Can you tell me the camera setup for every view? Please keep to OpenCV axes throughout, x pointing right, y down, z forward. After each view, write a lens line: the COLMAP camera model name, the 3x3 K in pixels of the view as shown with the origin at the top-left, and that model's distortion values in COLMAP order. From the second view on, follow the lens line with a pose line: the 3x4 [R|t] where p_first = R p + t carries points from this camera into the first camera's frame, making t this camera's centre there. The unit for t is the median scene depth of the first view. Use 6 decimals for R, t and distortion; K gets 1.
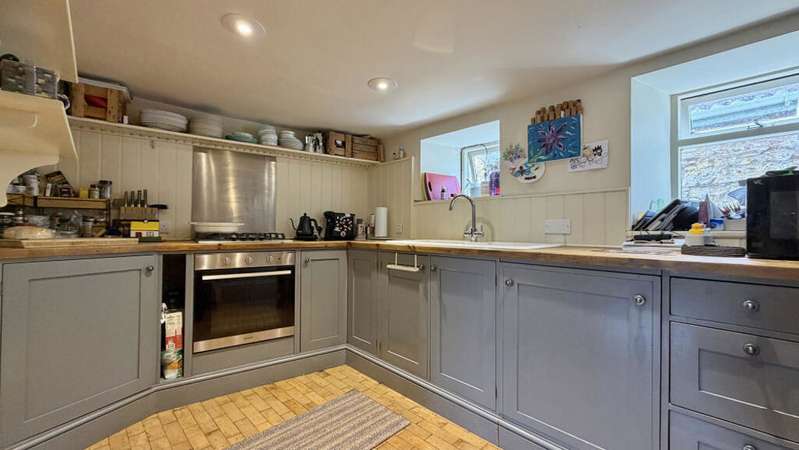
lens RADIAL K [[319.6, 0, 399.4], [0, 319.6, 224.3], [0, 0, 1]] dist [-0.000565, 0.000157]
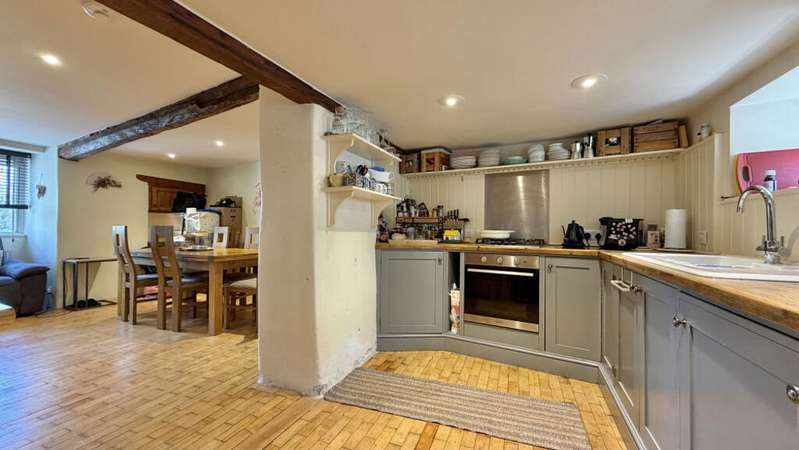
lens RADIAL K [[319.6, 0, 398.2], [0, 319.6, 225.8], [0, 0, 1]] dist [-0.000565, 0.000157]
pose [[0.406524, -0.013253, -0.913544, 0.557557], [0.007789, 0.999909, -0.011040, -0.015516], [0.913607, -0.002628, 0.406590, 0.128573]]
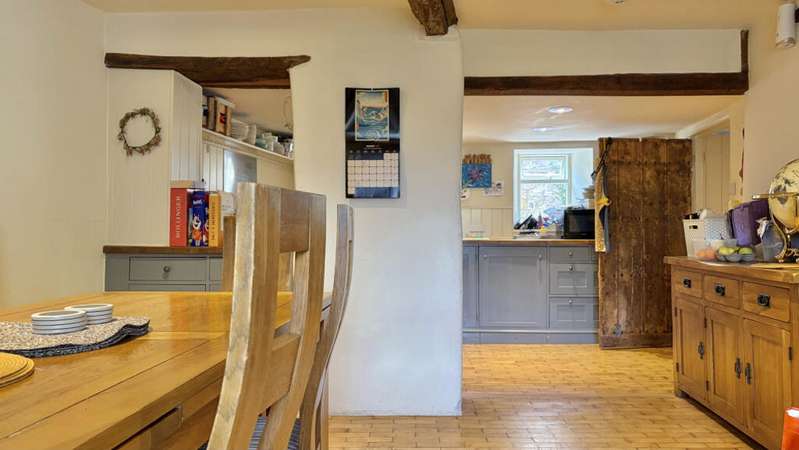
lens RADIAL K [[583.1, 0, 400.7], [0, 583.1, 223.7], [0, 0, 1]] dist [0.006985, 0.000099]
pose [[0.721296, 0.001386, 0.692626, -1.893296], [-0.000242, 0.999998, -0.001749, -0.008500], [-0.692627, 0.001094, 0.721295, -0.911102]]
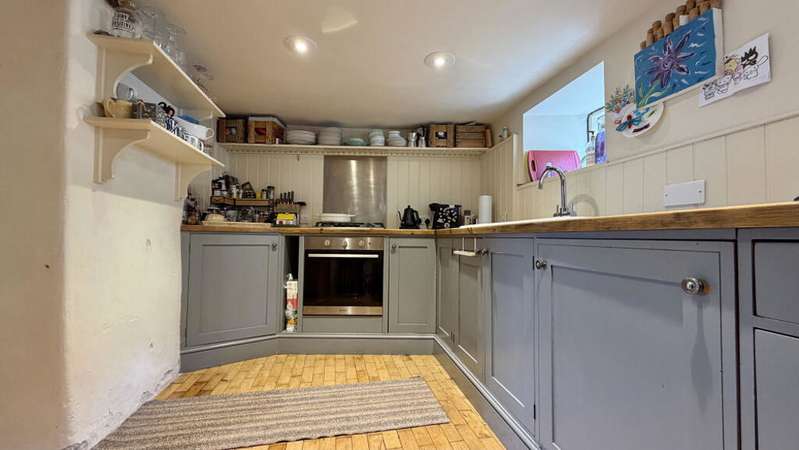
lens RADIAL K [[319.6, 0, 399.6], [0, 319.6, 225.0], [0, 0, 1]] dist [-0.000565, 0.000157]
pose [[0.832010, -0.019117, -0.554431, 0.371632], [0.003435, 0.999564, -0.029311, 0.085344], [0.554749, 0.022483, 0.831714, 0.147864]]
